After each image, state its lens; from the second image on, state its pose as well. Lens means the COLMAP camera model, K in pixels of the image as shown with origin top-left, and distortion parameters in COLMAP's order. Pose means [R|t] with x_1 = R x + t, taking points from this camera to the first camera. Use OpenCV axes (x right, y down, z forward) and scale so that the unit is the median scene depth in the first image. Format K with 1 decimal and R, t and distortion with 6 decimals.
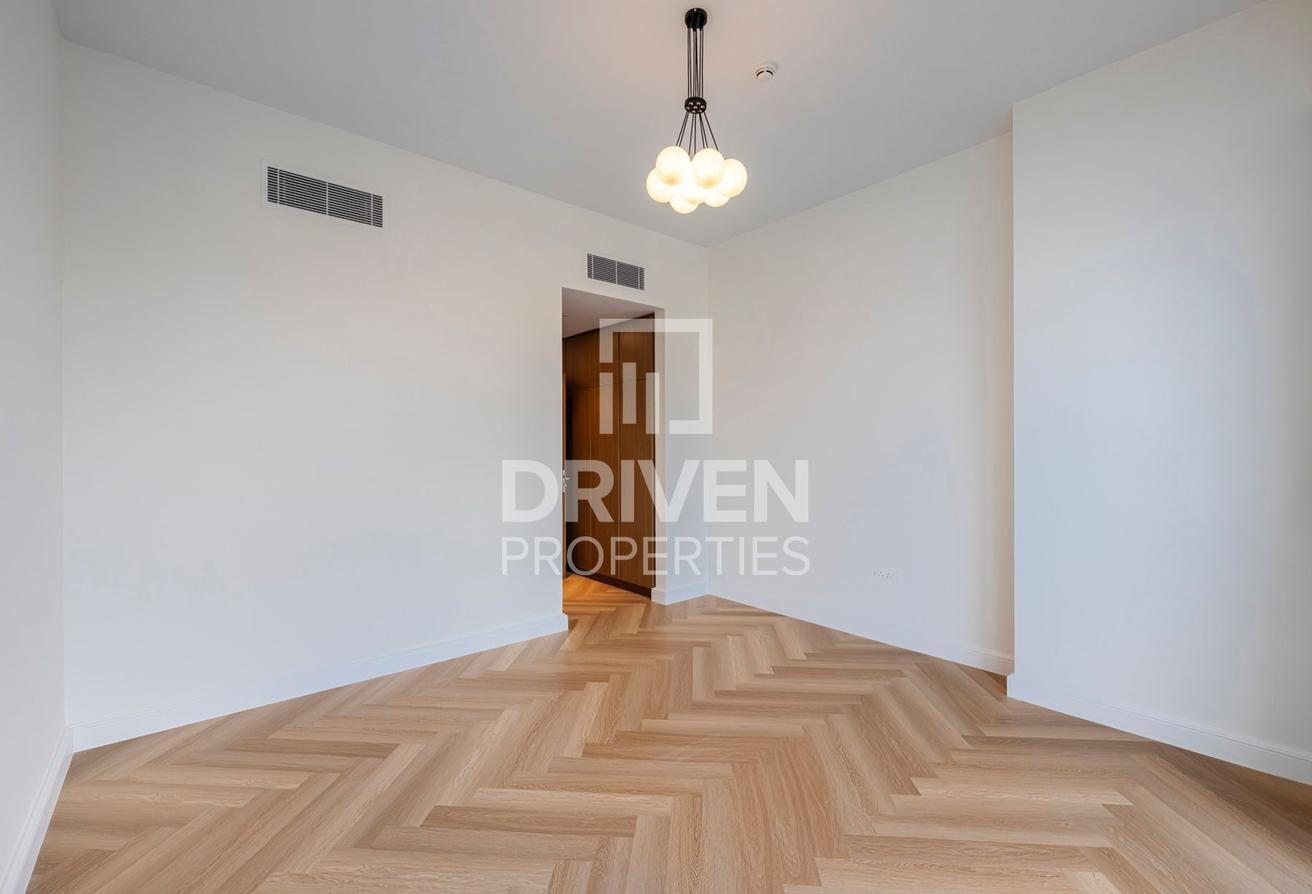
lens RADIAL K [[557.8, 0, 656.0], [0, 557.8, 447.0], [0, 0, 1]] dist [0.000185, 0.000108]
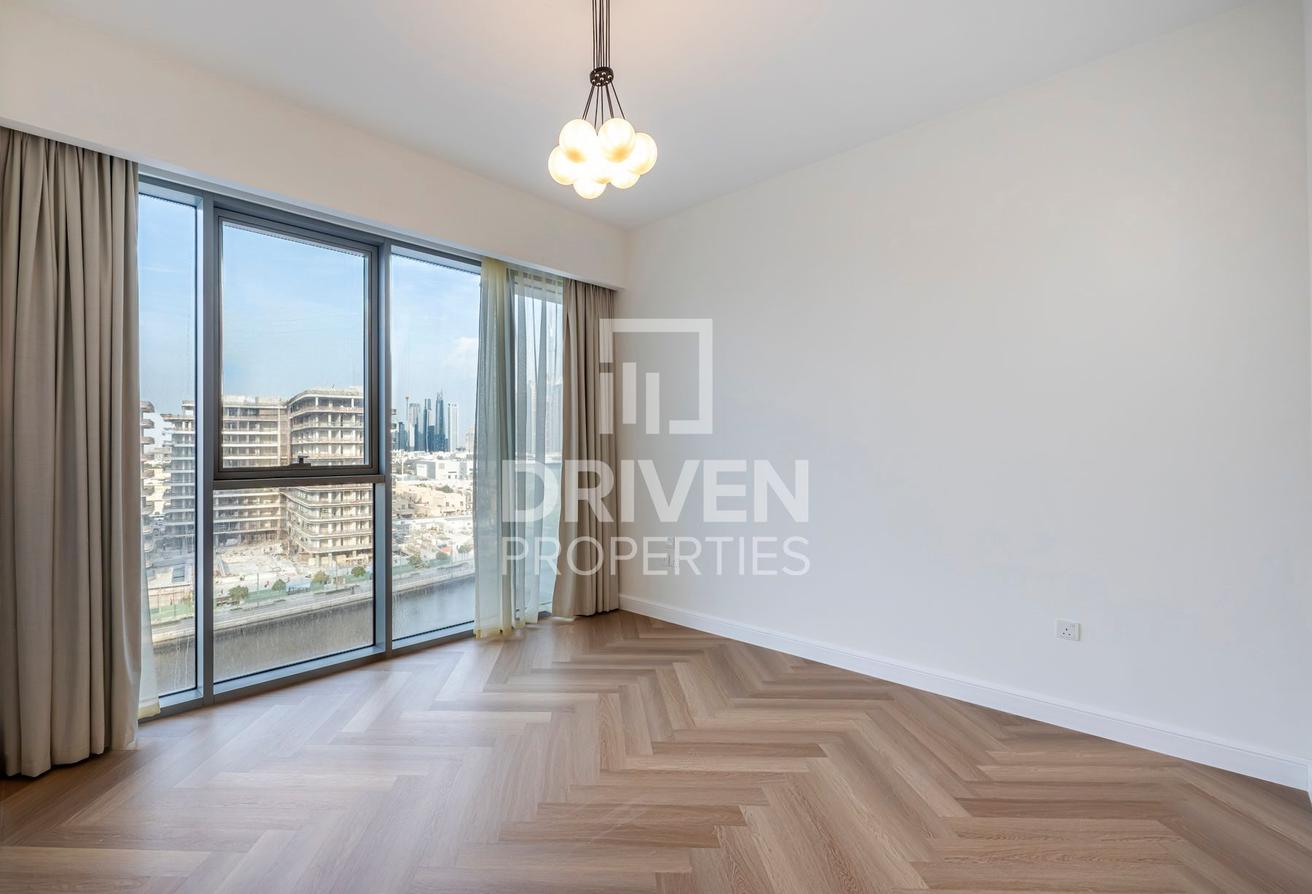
lens RADIAL K [[557.8, 0, 656.0], [0, 557.8, 447.0], [0, 0, 1]] dist [0.000185, 0.000108]
pose [[-0.982585, 0.007537, -0.185659, 0.156870], [0.008817, 0.999943, -0.006068, -0.005144], [0.185603, -0.007599, -0.982595, 1.900187]]
